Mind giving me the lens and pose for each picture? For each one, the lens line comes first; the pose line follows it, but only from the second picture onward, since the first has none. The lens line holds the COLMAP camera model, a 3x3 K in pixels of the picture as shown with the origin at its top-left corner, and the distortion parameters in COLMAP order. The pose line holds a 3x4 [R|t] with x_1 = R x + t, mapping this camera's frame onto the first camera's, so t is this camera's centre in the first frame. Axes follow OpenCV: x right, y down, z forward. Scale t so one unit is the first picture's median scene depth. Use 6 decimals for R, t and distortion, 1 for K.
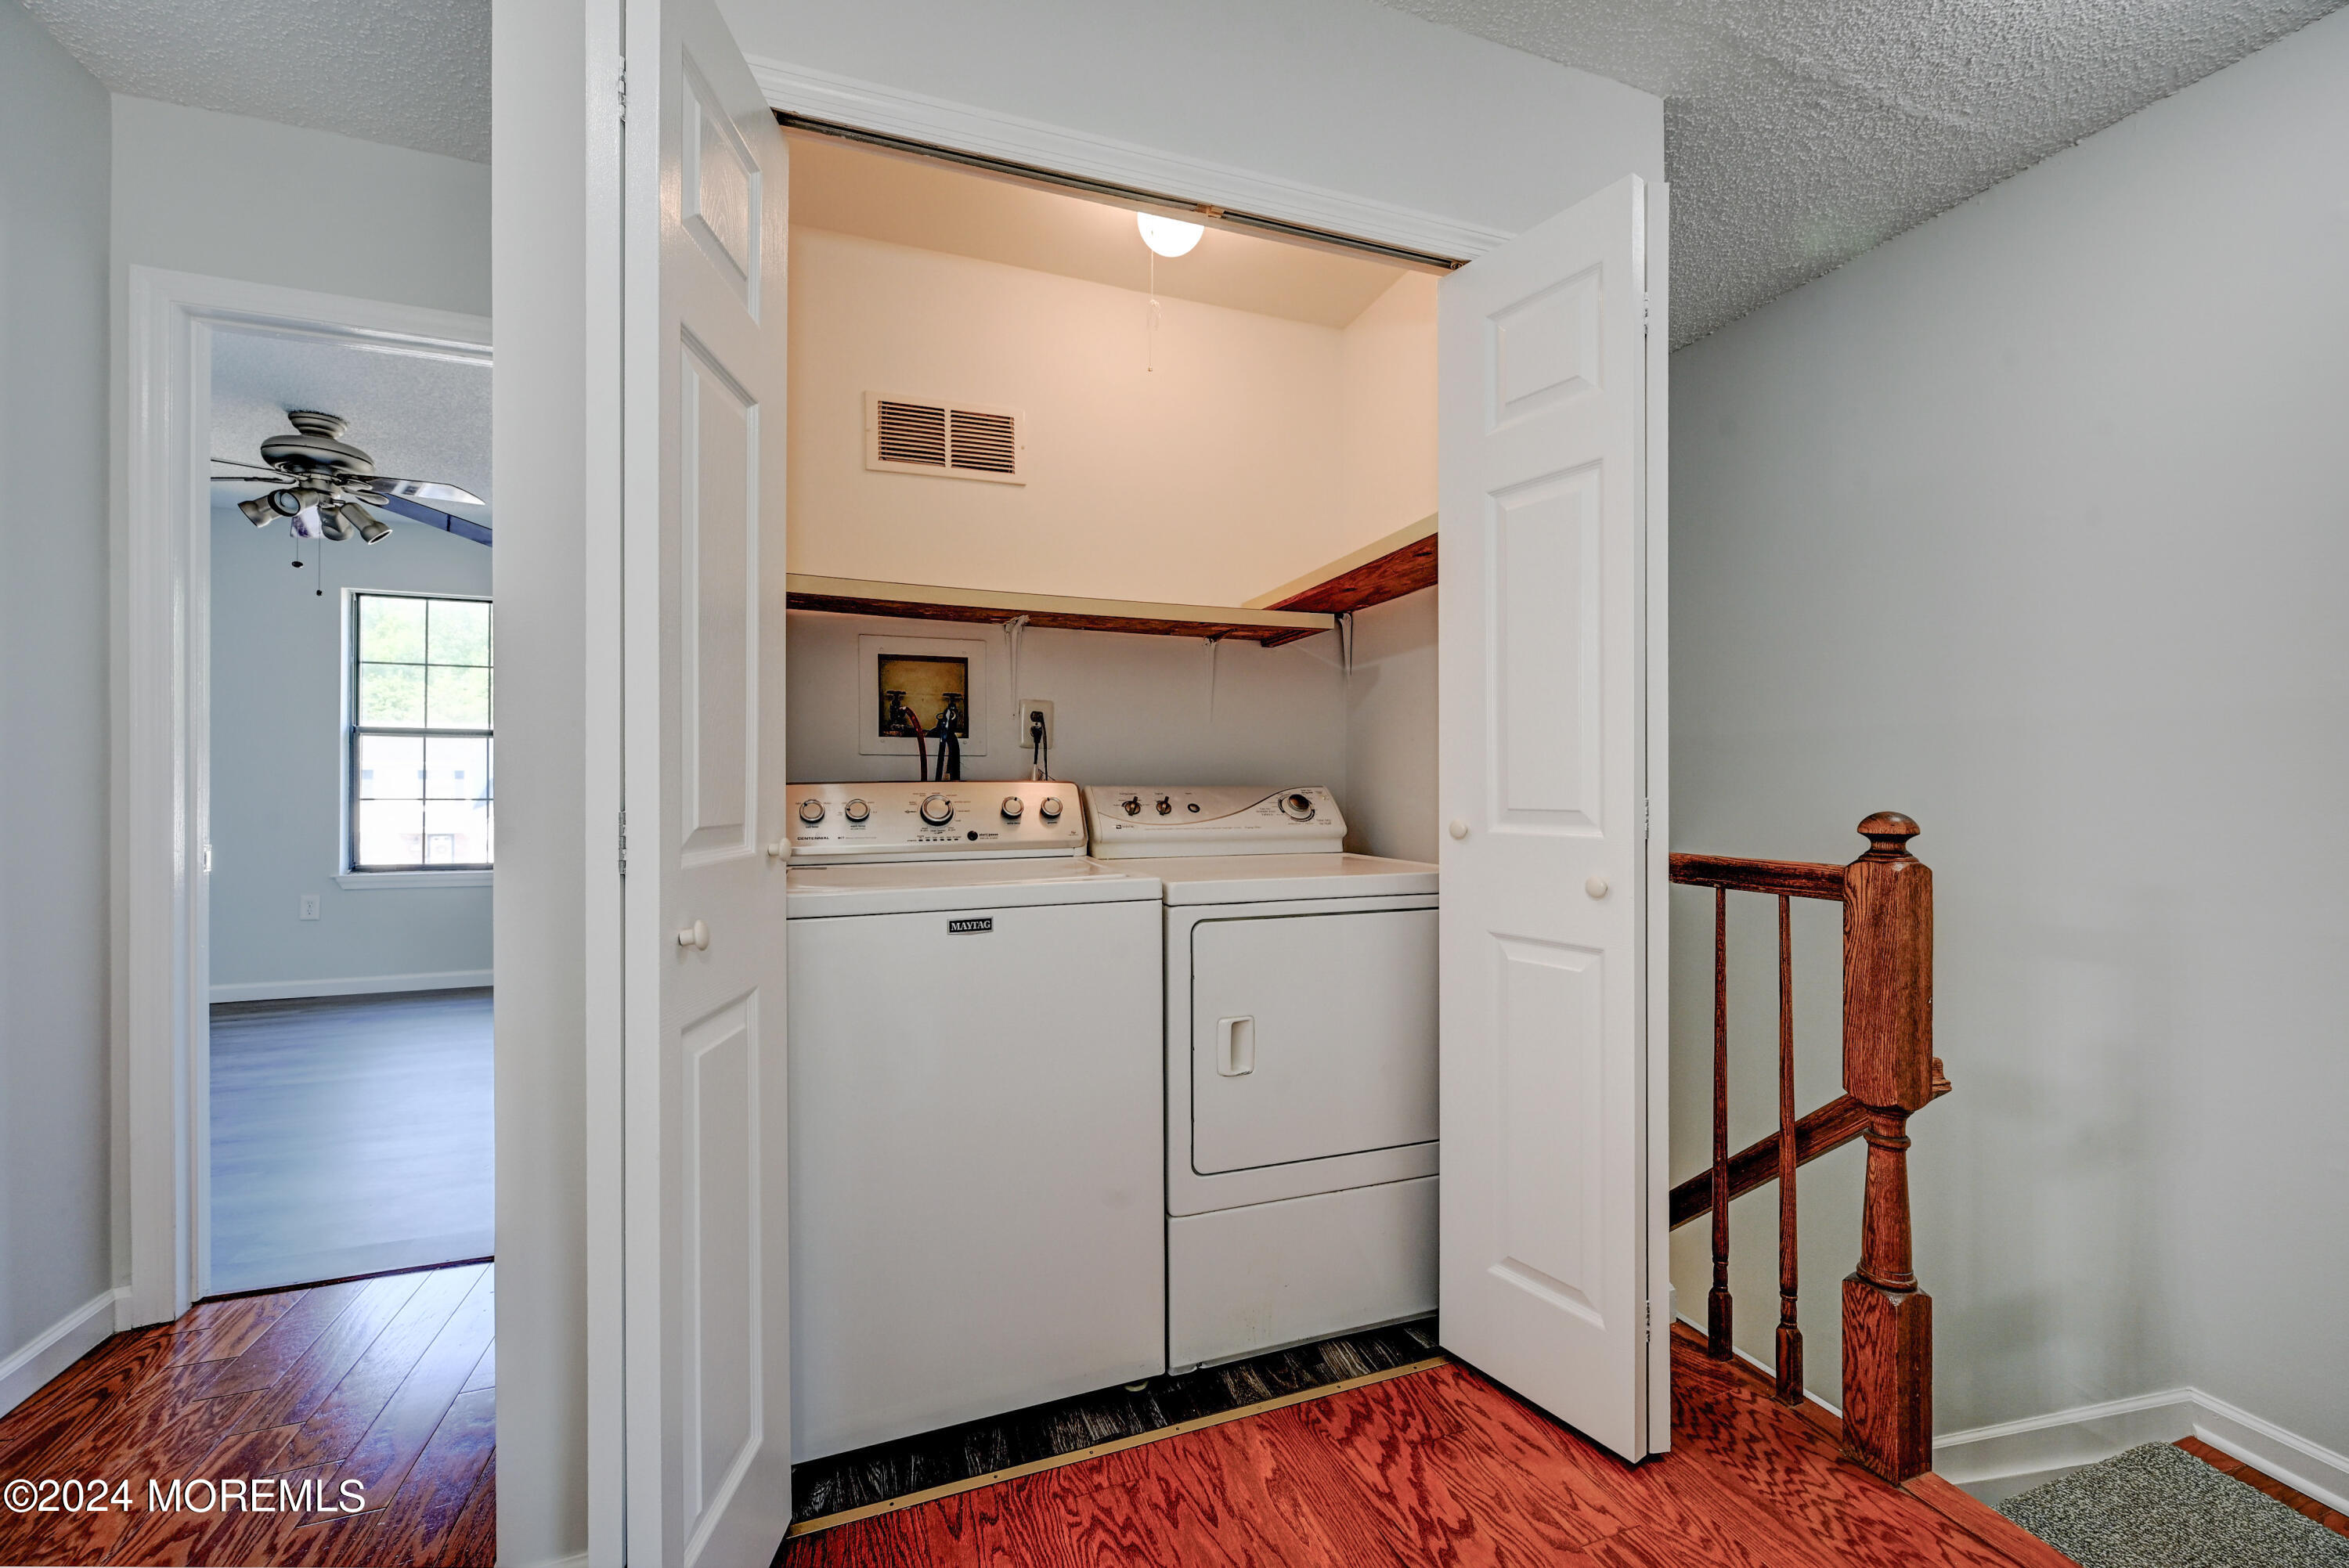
lens RADIAL K [[948.0, 0, 1123.1], [0, 948.0, 786.7], [0, 0, 1]] dist [0.002939, -0.000239]
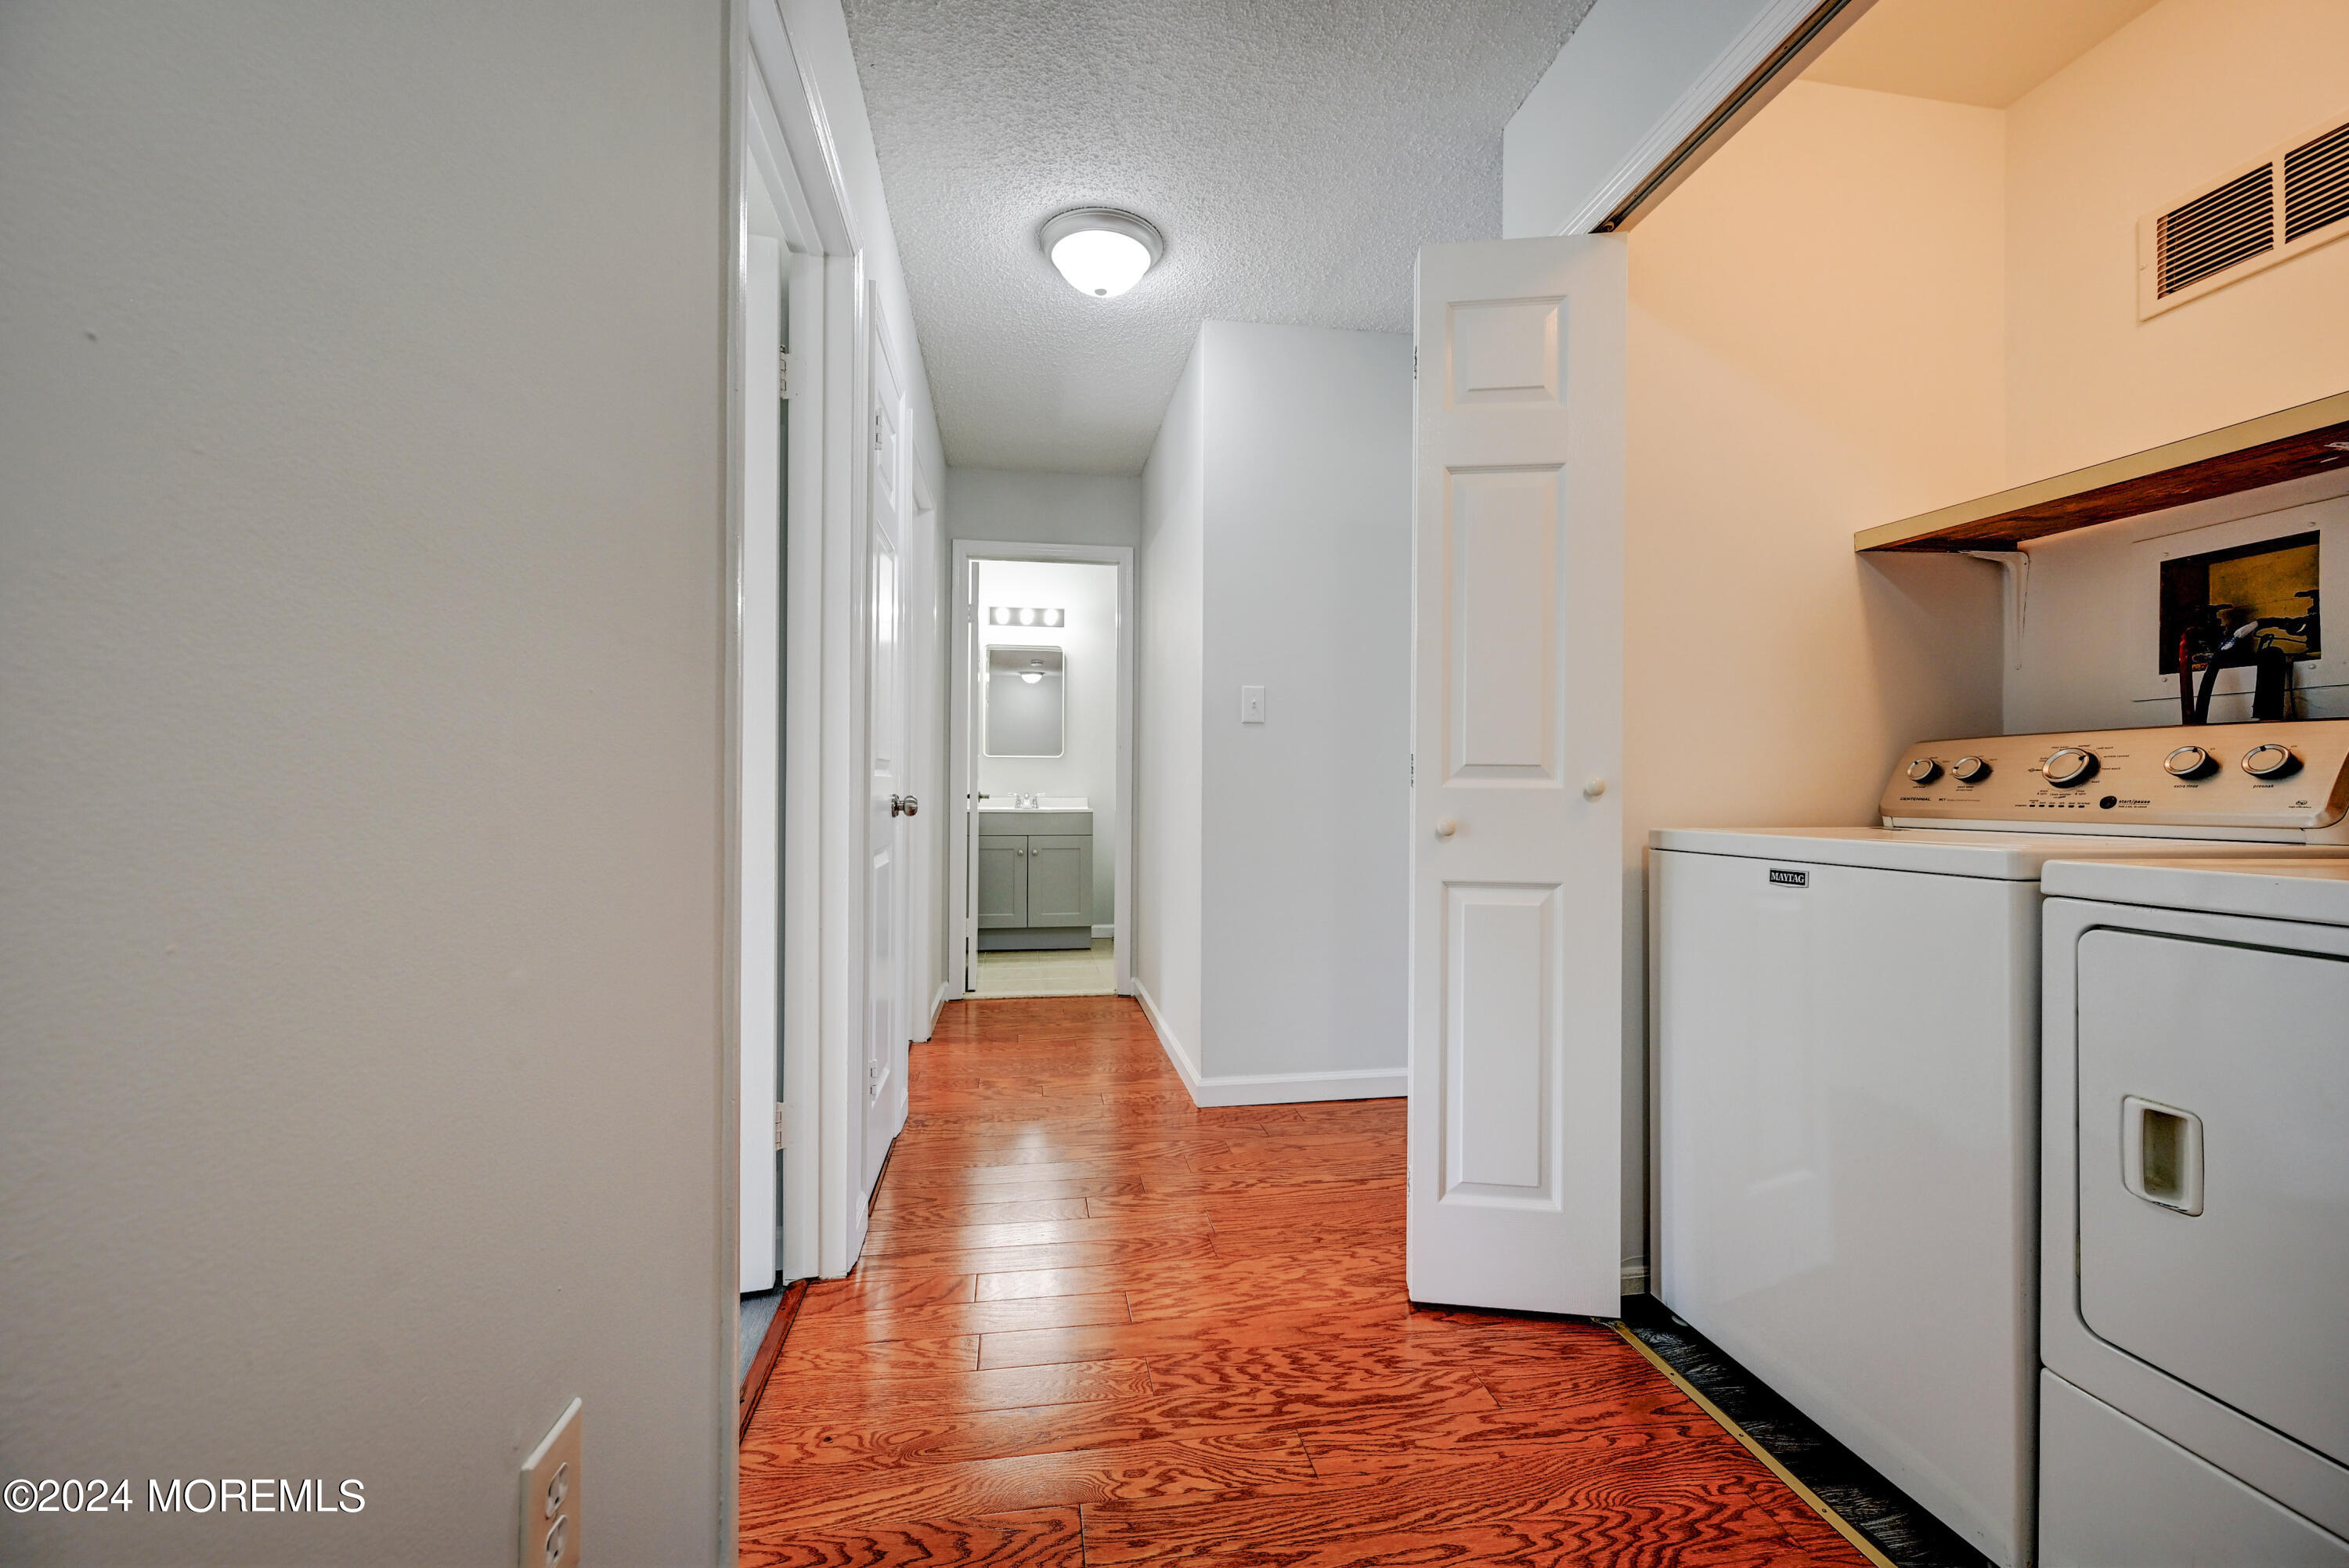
lens RADIAL K [[948.0, 0, 1174.7], [0, 948.0, 779.3], [0, 0, 1]] dist [0.002939, -0.000239]
pose [[-0.171864, -0.003890, -0.985113, 0.810231], [-0.010239, 0.999945, -0.002162, 0.051729], [0.985068, 0.009715, -0.171894, 0.511120]]
